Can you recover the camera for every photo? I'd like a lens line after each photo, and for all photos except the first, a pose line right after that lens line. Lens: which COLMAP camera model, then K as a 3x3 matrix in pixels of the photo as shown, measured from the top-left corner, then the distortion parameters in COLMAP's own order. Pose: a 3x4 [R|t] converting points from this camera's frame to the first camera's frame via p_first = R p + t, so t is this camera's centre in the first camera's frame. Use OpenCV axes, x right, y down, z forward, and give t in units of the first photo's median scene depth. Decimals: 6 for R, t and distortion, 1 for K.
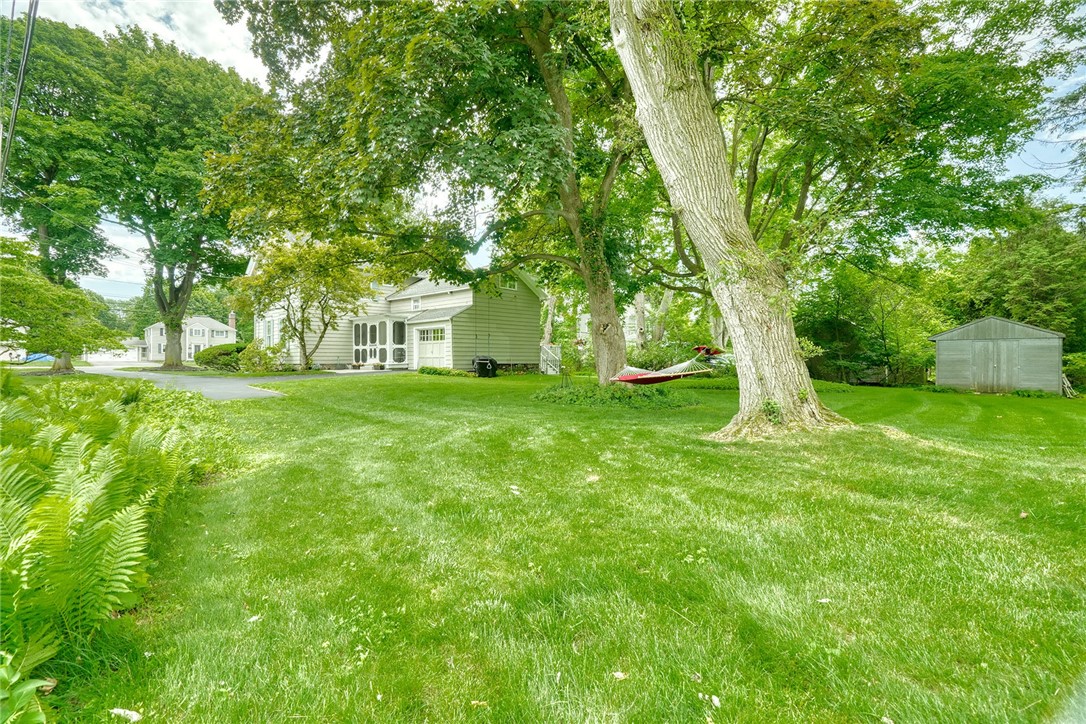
lens RADIAL K [[487.1, 0, 541.9], [0, 487.1, 361.3], [0, 0, 1]] dist [-0.001933, 0.000191]
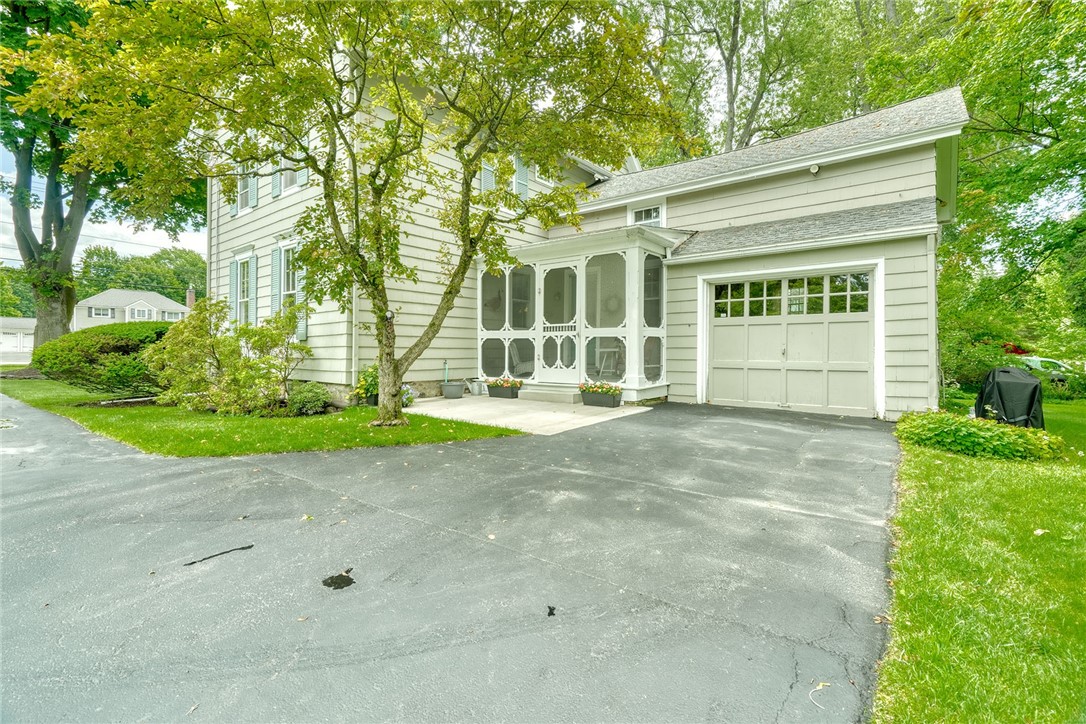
lens RADIAL K [[487.1, 0, 541.9], [0, 487.1, 361.3], [0, 0, 1]] dist [-0.001933, 0.000191]
pose [[0.999064, 0.011387, 0.041732, -0.376433], [-0.011932, 0.999846, 0.012832, -0.014381], [-0.041579, -0.013318, 0.999046, 0.666613]]
